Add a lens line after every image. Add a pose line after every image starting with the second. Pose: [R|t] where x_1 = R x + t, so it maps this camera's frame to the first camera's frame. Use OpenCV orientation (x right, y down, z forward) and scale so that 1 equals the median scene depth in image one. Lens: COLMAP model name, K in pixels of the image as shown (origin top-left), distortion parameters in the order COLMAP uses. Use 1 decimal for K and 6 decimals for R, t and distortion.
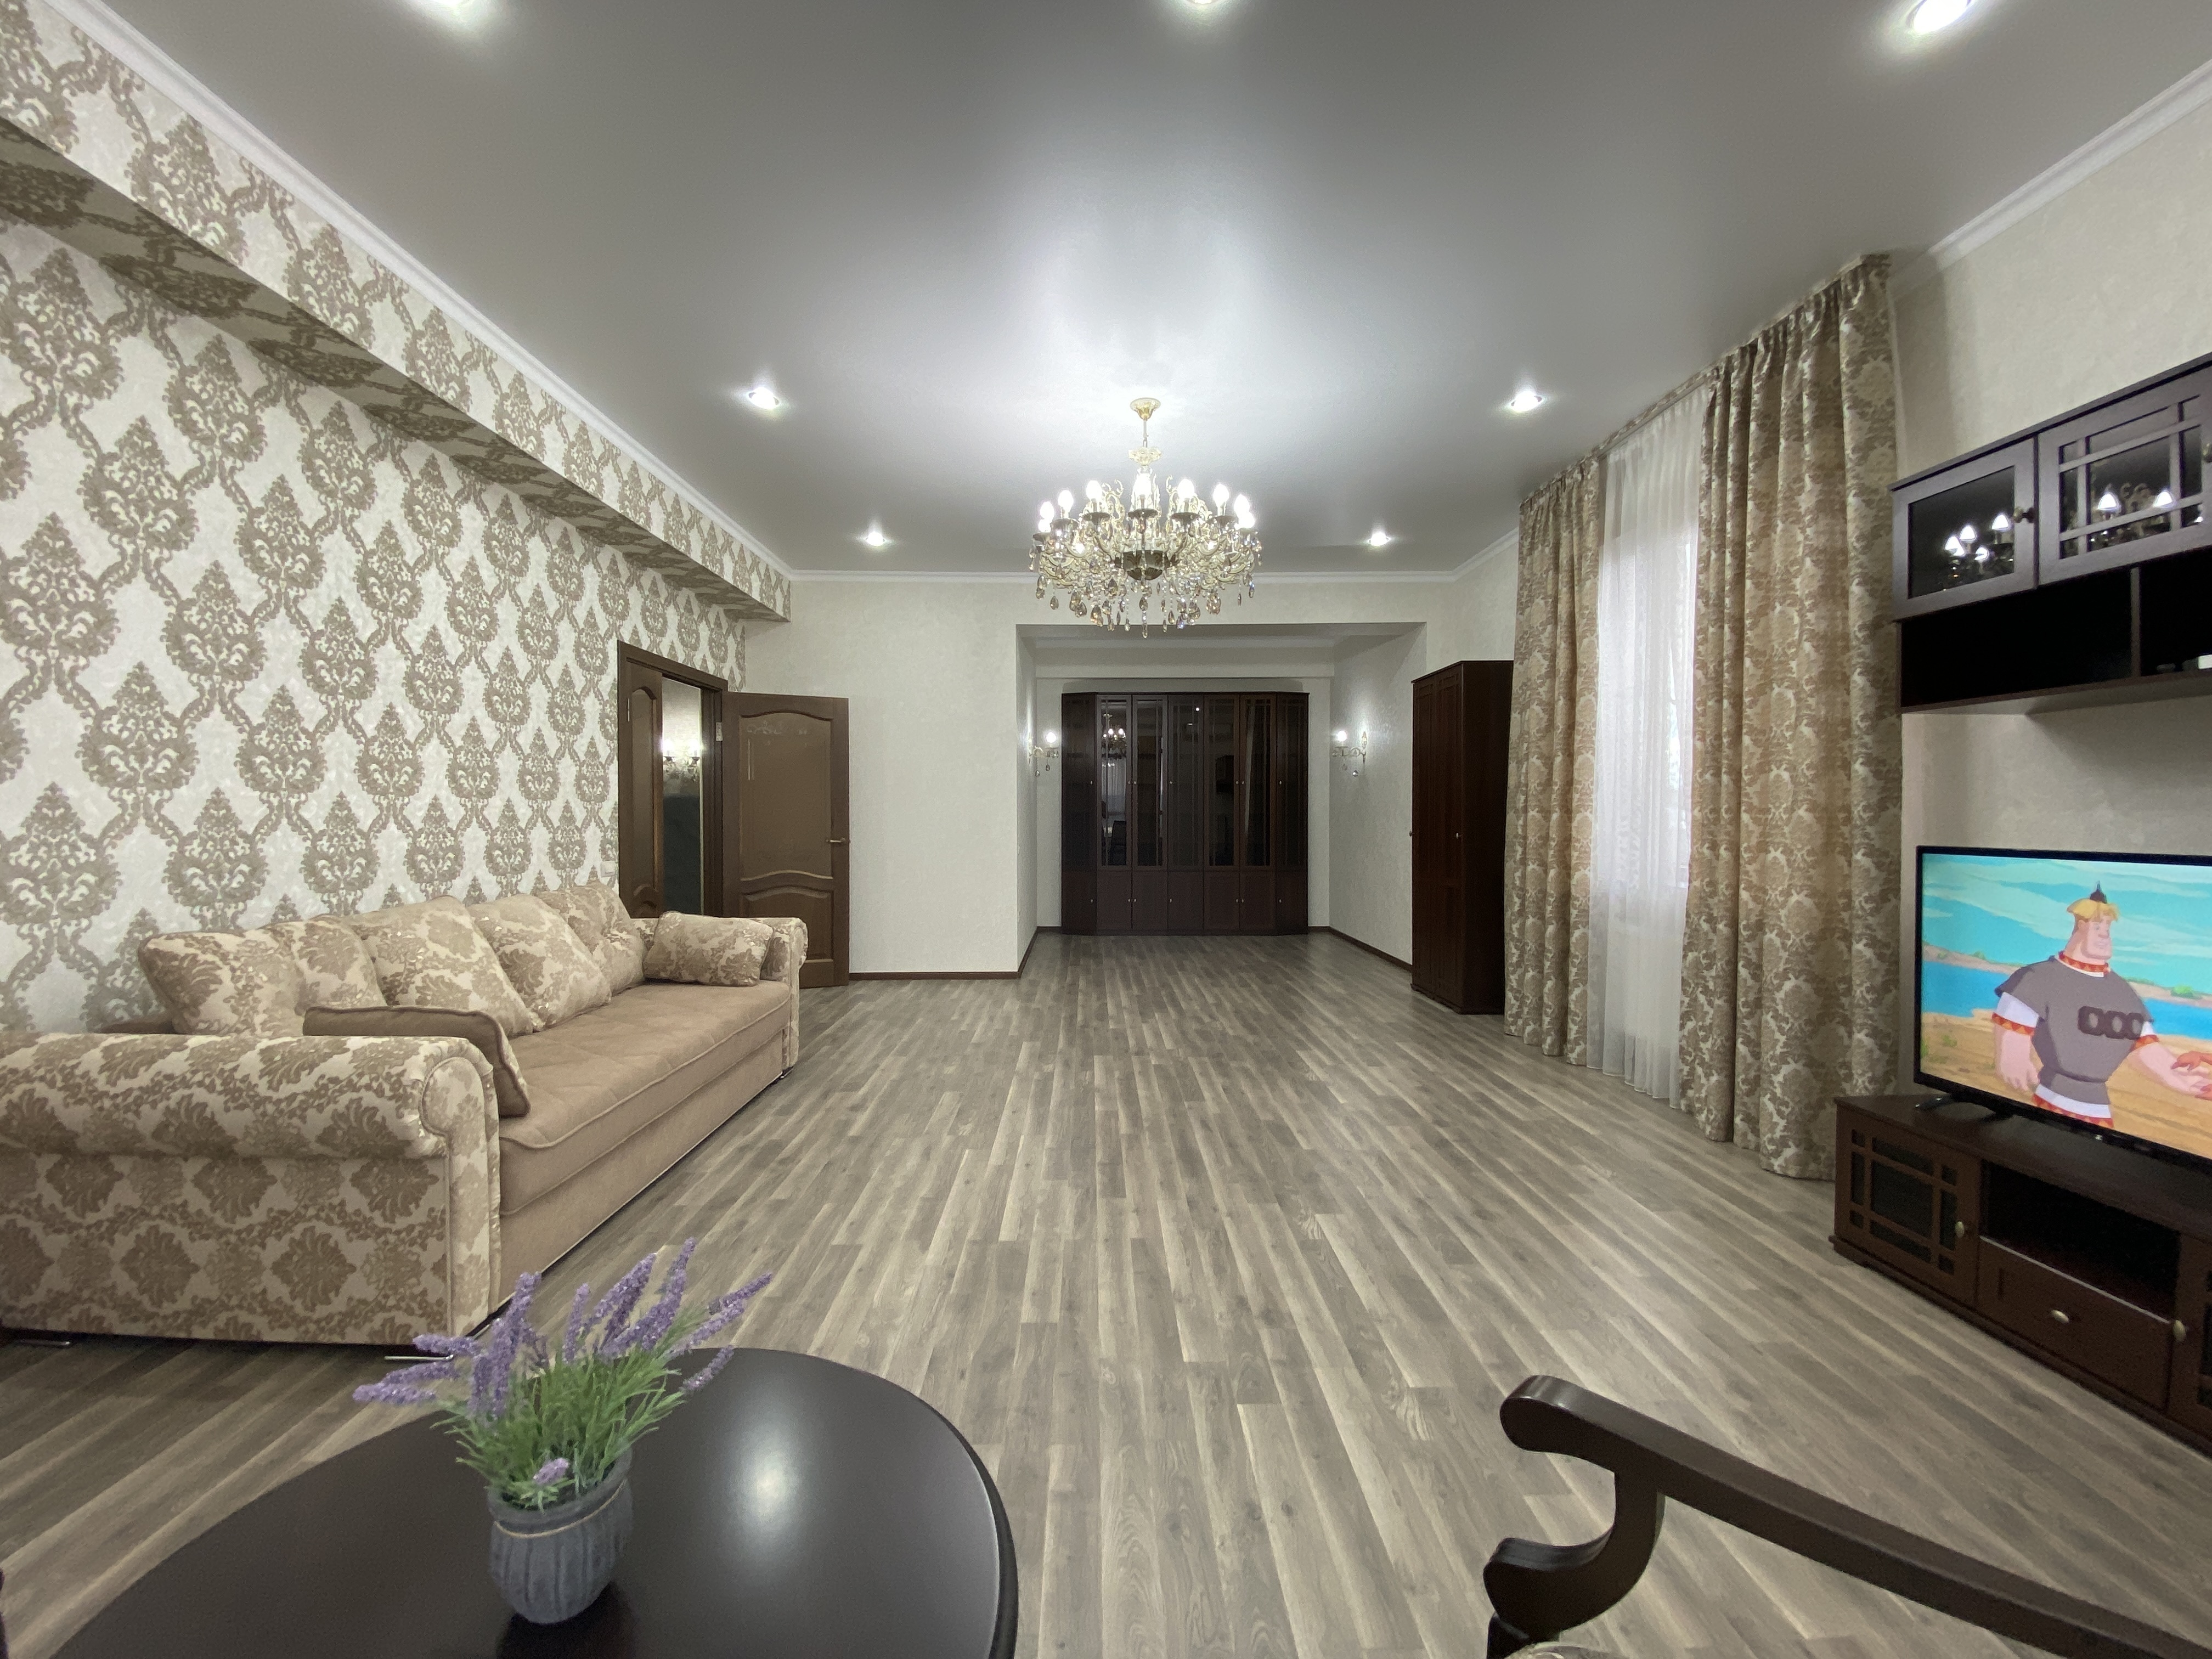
lens RADIAL K [[892.9, 0, 1093.8], [0, 892.9, 826.6], [0, 0, 1]] dist [0.011879, -0.014622]
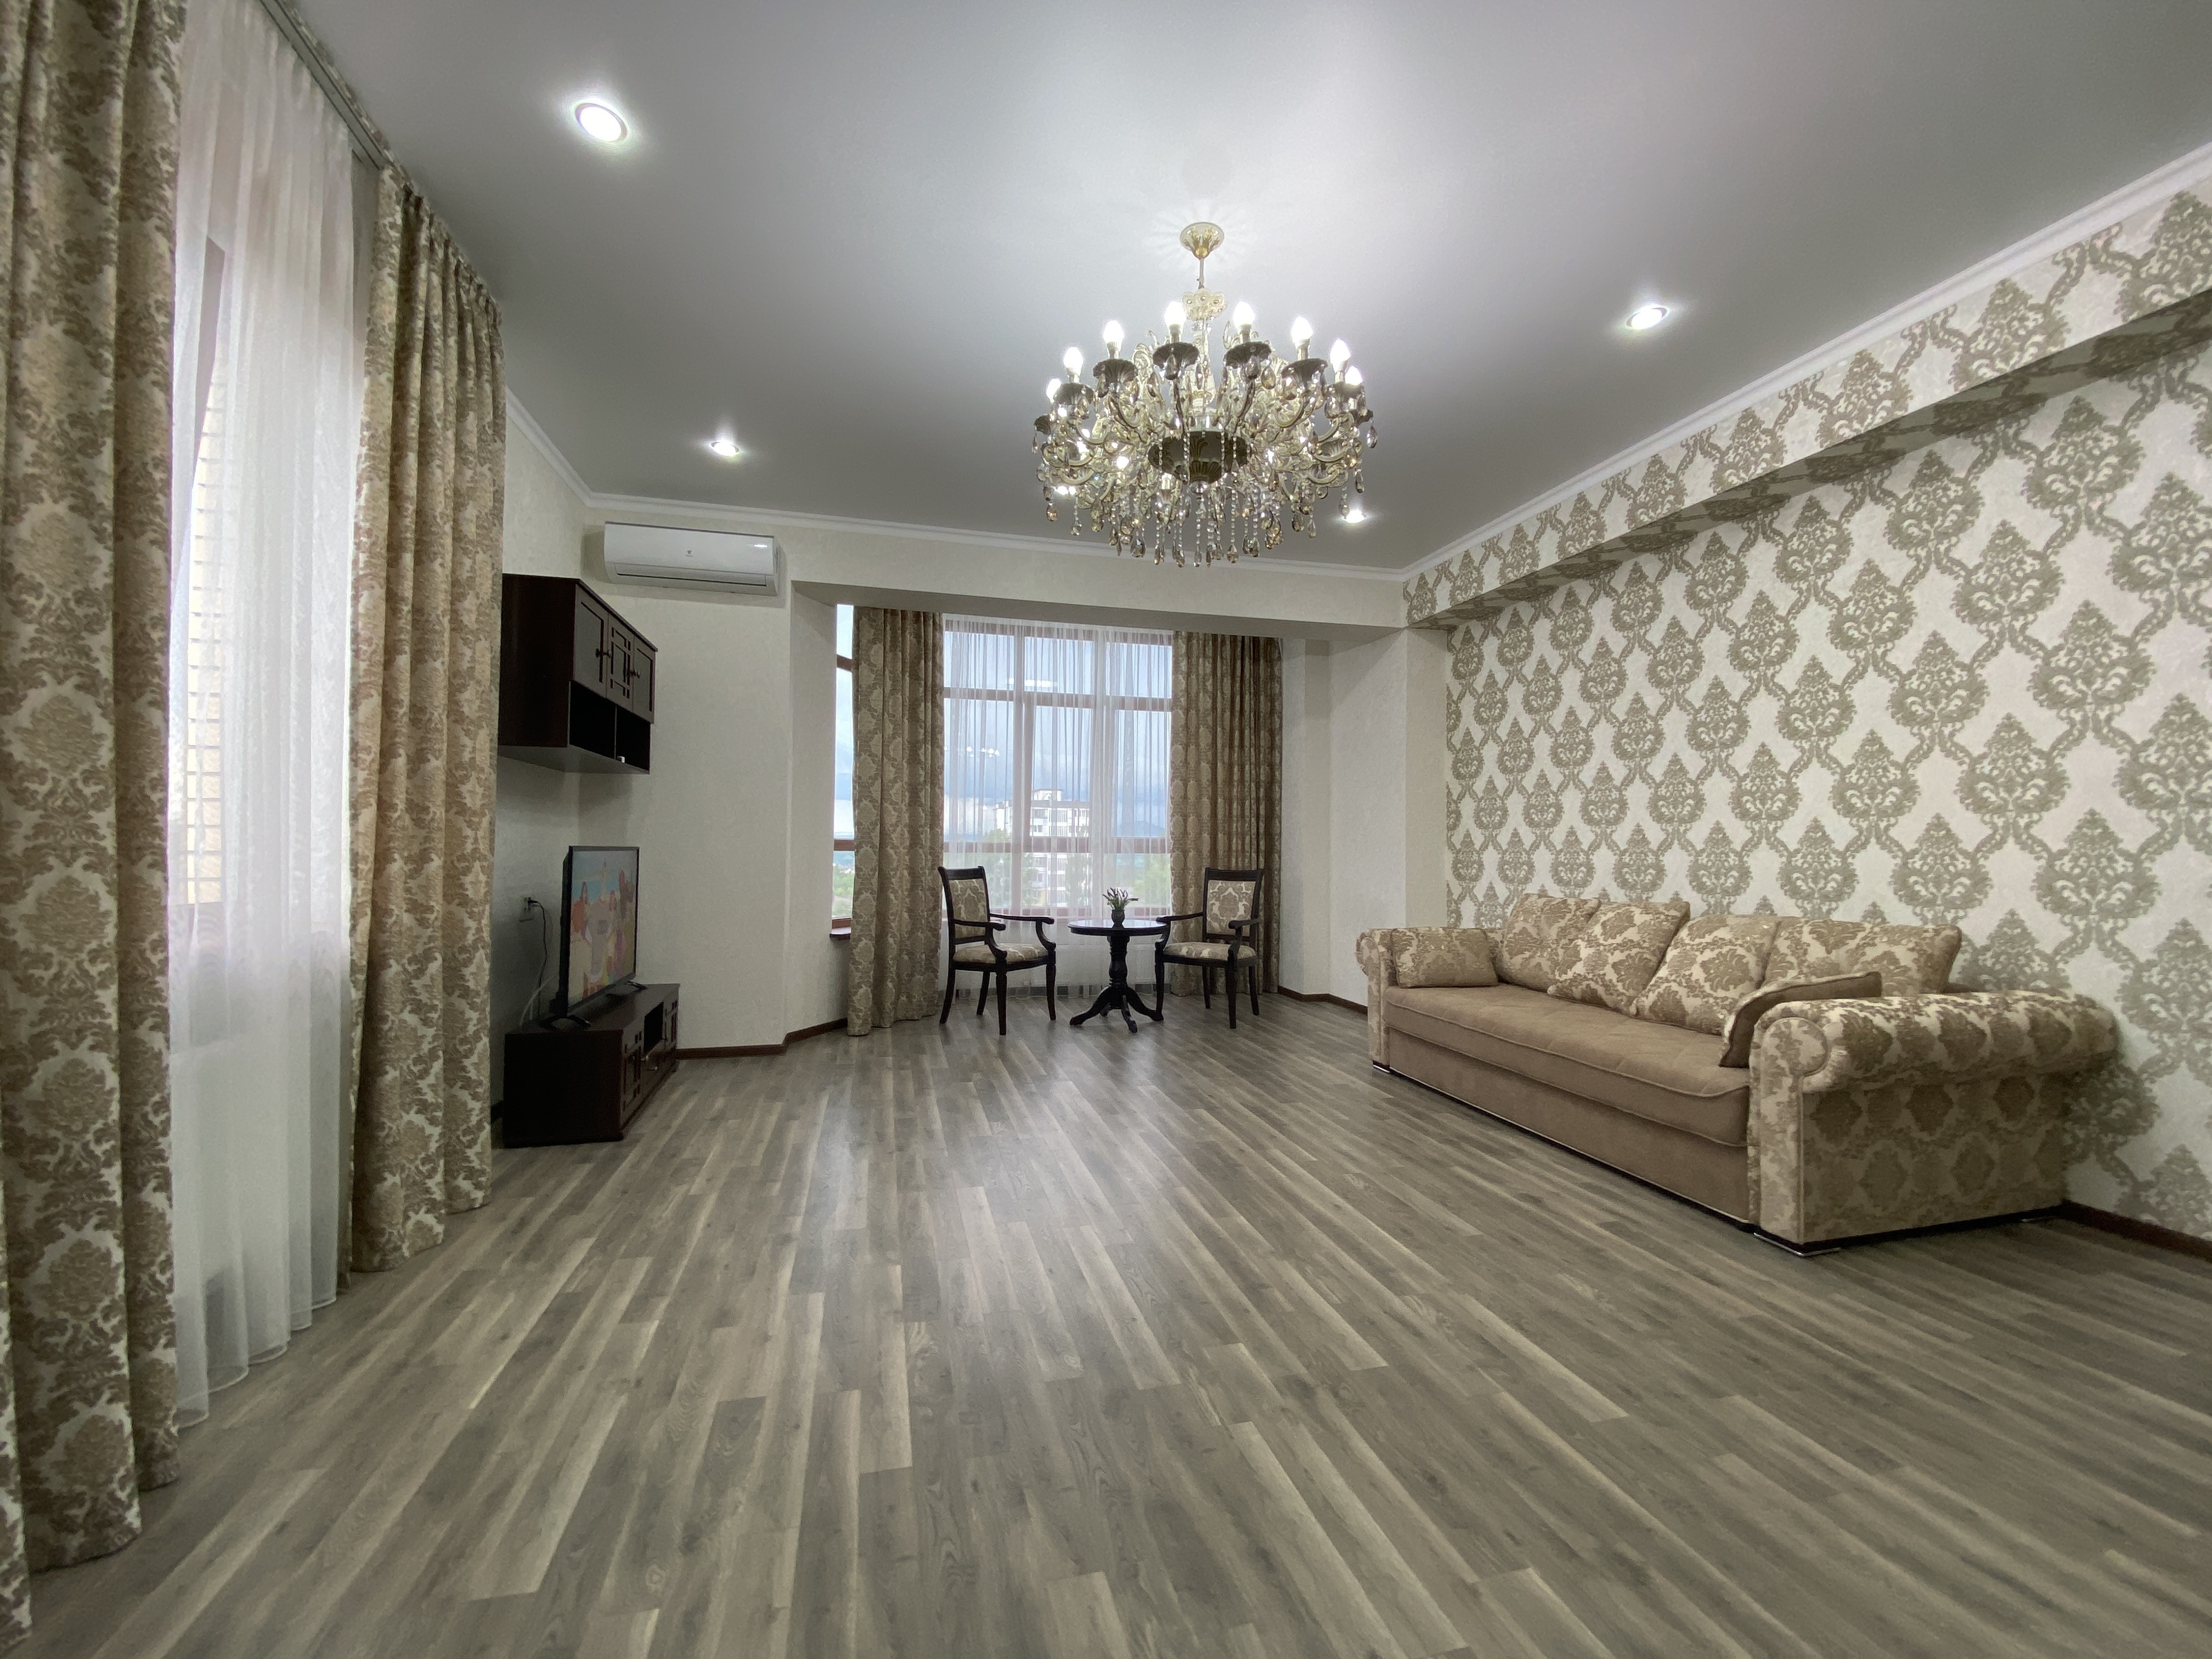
lens RADIAL K [[892.9, 0, 1102.4], [0, 892.9, 822.0], [0, 0, 1]] dist [0.011879, -0.014622]
pose [[-0.971470, -0.015180, -0.236677, 0.326243], [-0.011332, 0.999781, -0.017611, -0.001182], [0.236893, -0.014426, -0.971429, 1.855313]]
